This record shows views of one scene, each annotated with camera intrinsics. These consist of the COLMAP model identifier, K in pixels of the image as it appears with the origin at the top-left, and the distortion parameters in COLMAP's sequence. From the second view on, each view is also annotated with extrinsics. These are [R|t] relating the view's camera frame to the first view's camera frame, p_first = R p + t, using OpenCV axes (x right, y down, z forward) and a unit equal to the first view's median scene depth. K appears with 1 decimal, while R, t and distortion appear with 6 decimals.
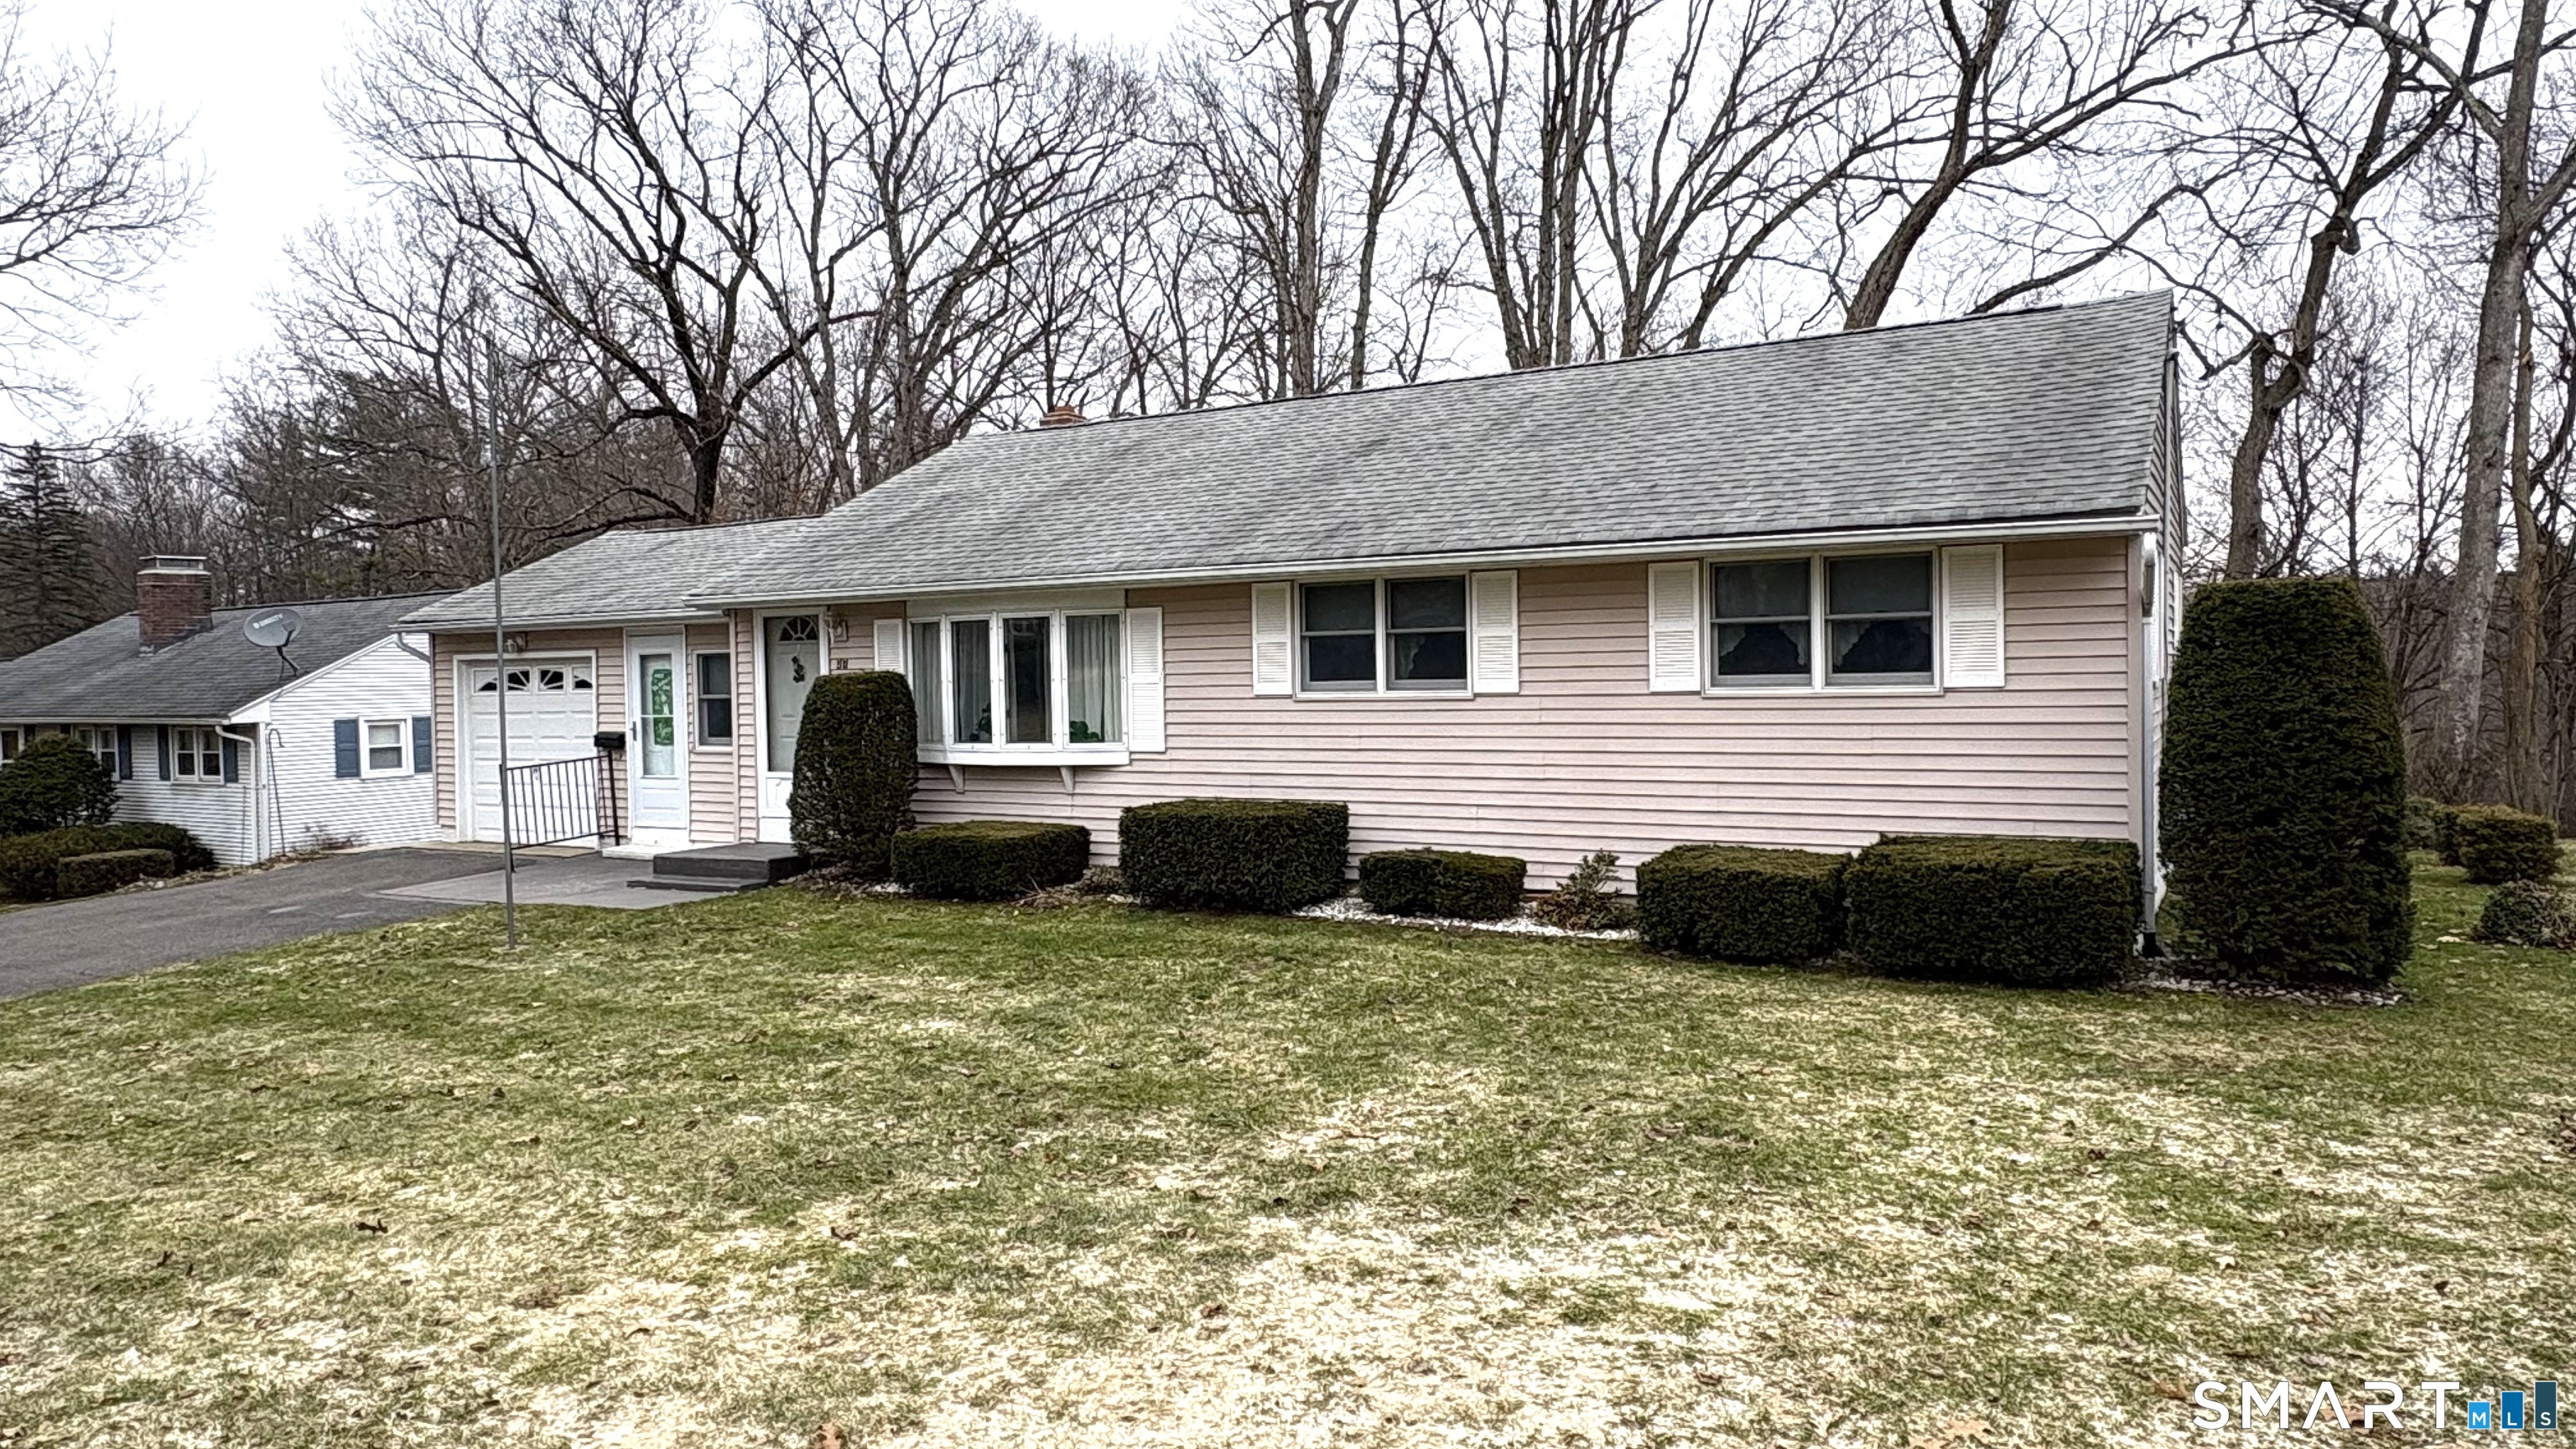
lens RADIAL K [[1622.0, 0, 1288.0], [0, 1622.0, 724.5], [0, 0, 1]] dist [-0.002191, -0.000631]
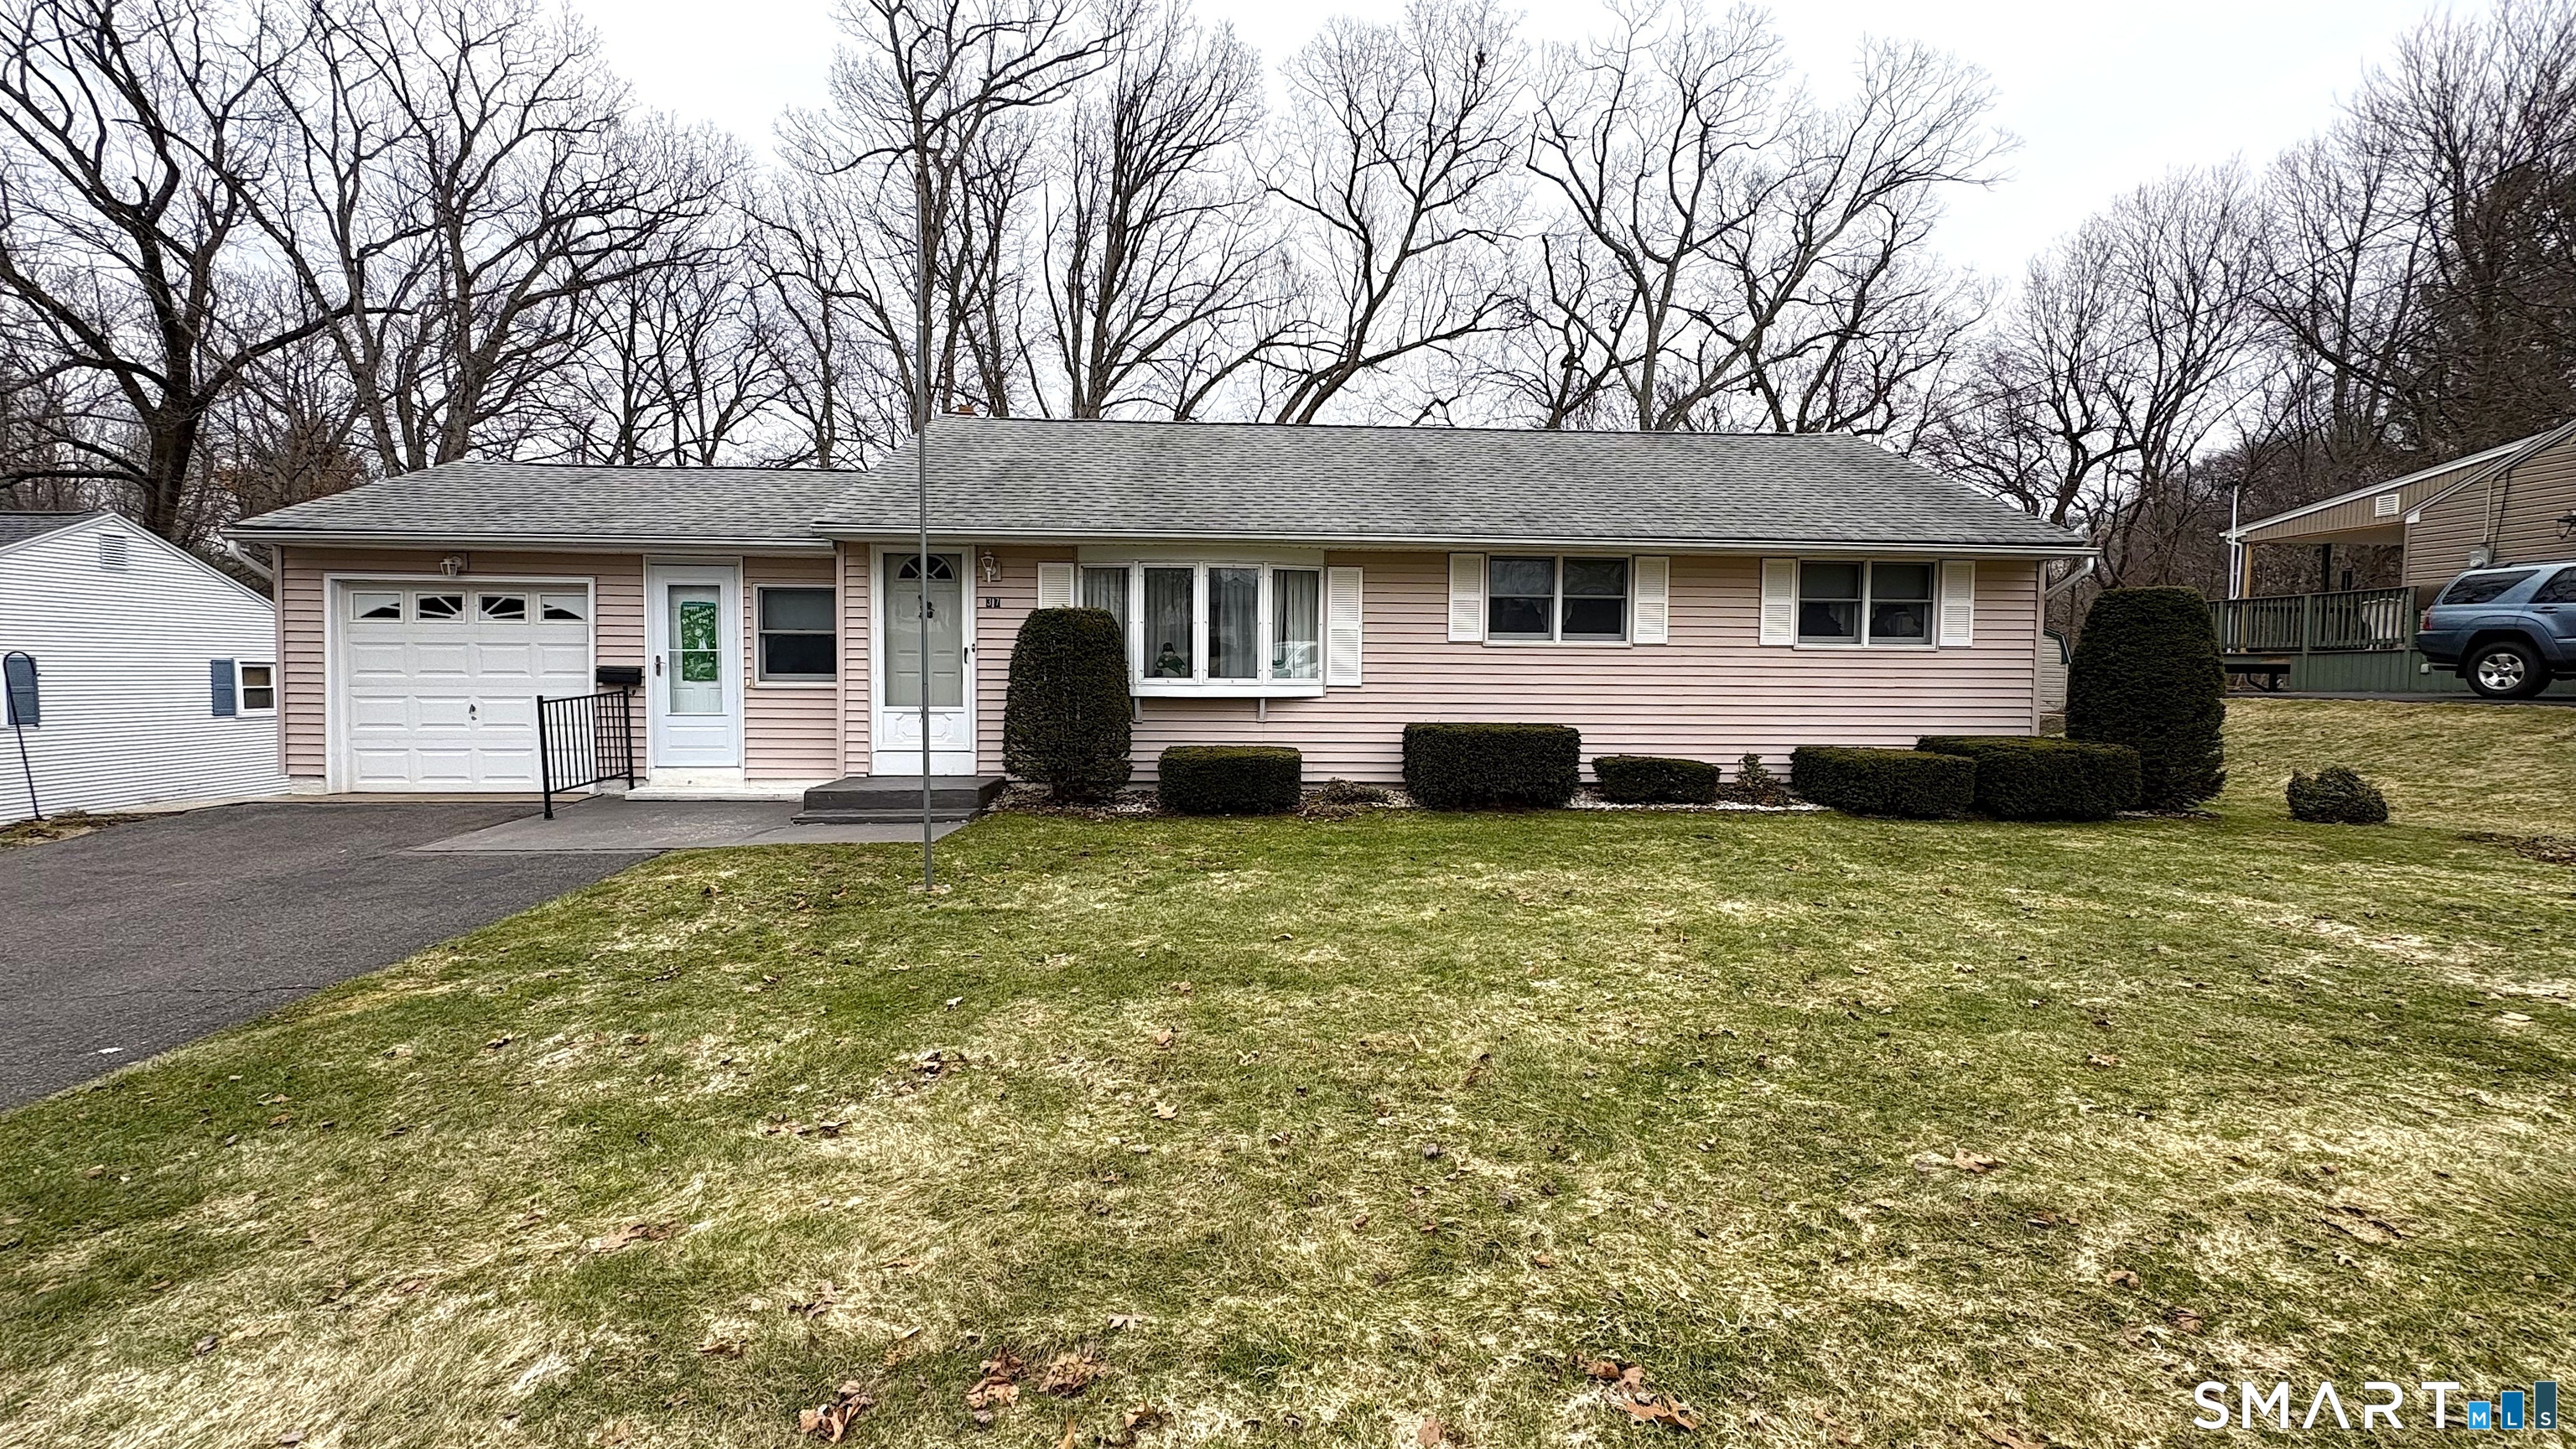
lens RADIAL K [[1025.7, 0, 1286.6], [0, 1025.7, 722.6], [0, 0, 1]] dist [0.000659, 0.000360]
pose [[0.832816, 0.000257, 0.553550, -0.532254], [-0.005782, 0.999949, 0.008236, 0.037364], [-0.553520, -0.010060, 0.832775, 0.375989]]
